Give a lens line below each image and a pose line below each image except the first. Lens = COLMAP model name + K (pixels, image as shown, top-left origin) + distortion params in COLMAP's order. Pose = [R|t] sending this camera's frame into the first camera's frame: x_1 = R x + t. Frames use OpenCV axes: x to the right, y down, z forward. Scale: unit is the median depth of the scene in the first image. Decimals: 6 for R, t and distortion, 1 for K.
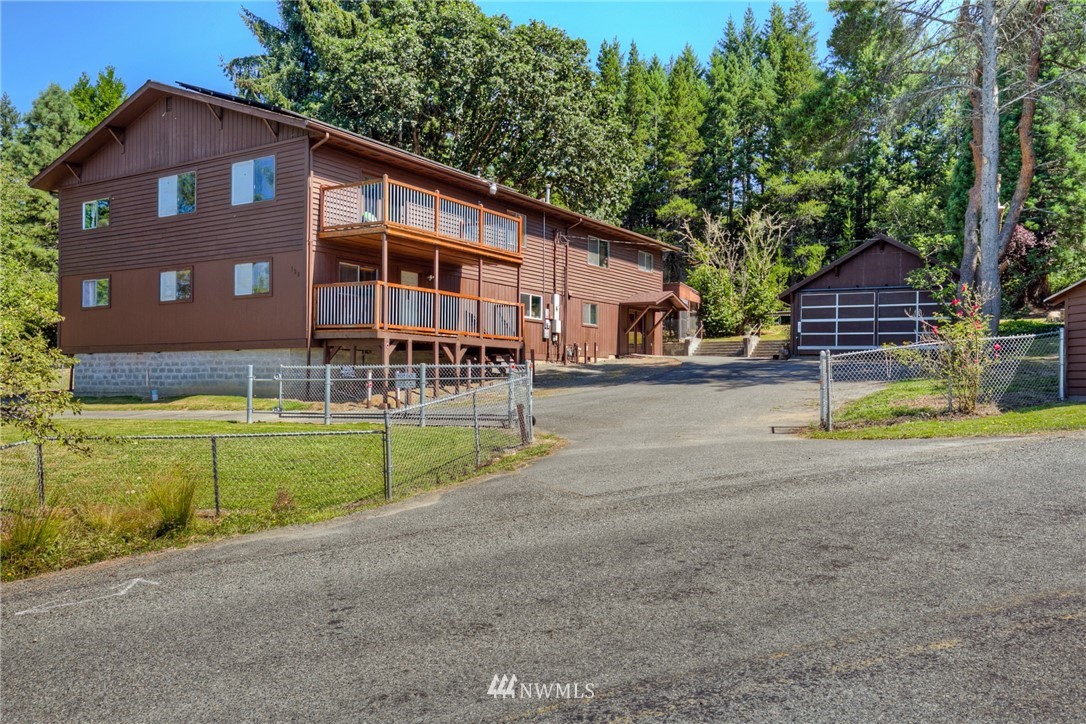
lens RADIAL K [[881.0, 0, 542.8], [0, 881.0, 362.2], [0, 0, 1]] dist [0.082683, -0.000114]
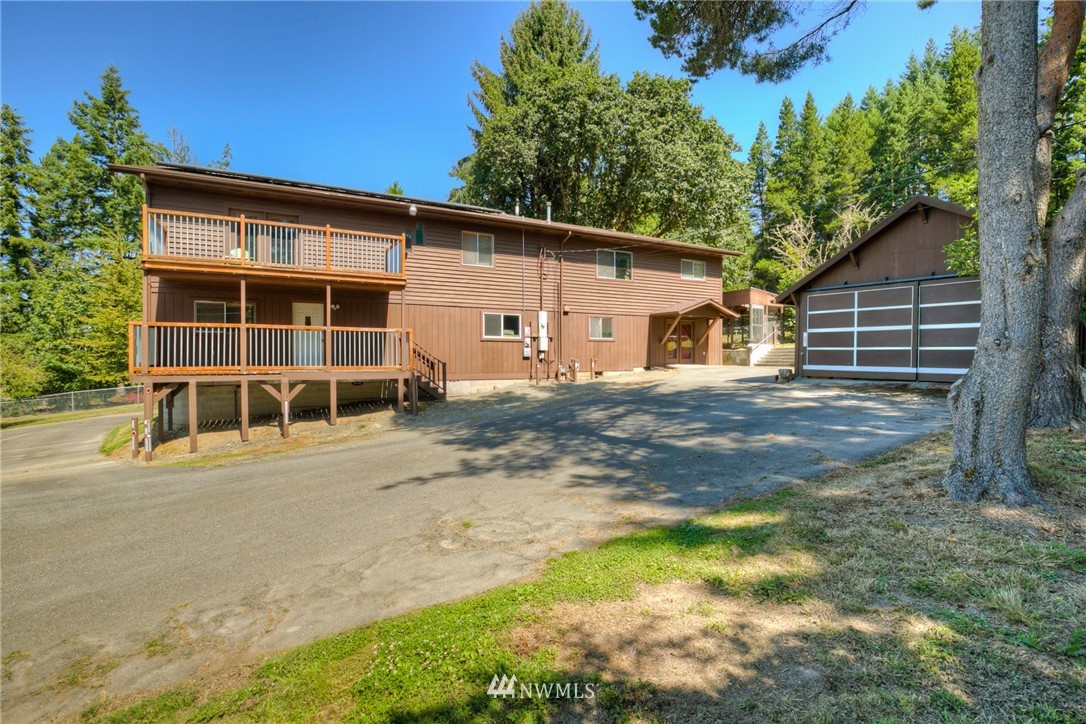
lens RADIAL K [[503.9, 0, 544.7], [0, 503.9, 366.3], [0, 0, 1]] dist [-0.005031, 0.001854]
pose [[0.876775, -0.002242, -0.480895, 0.240730], [0.023241, 0.999018, 0.037715, -0.030478], [0.480338, -0.044244, 0.875967, 0.416138]]
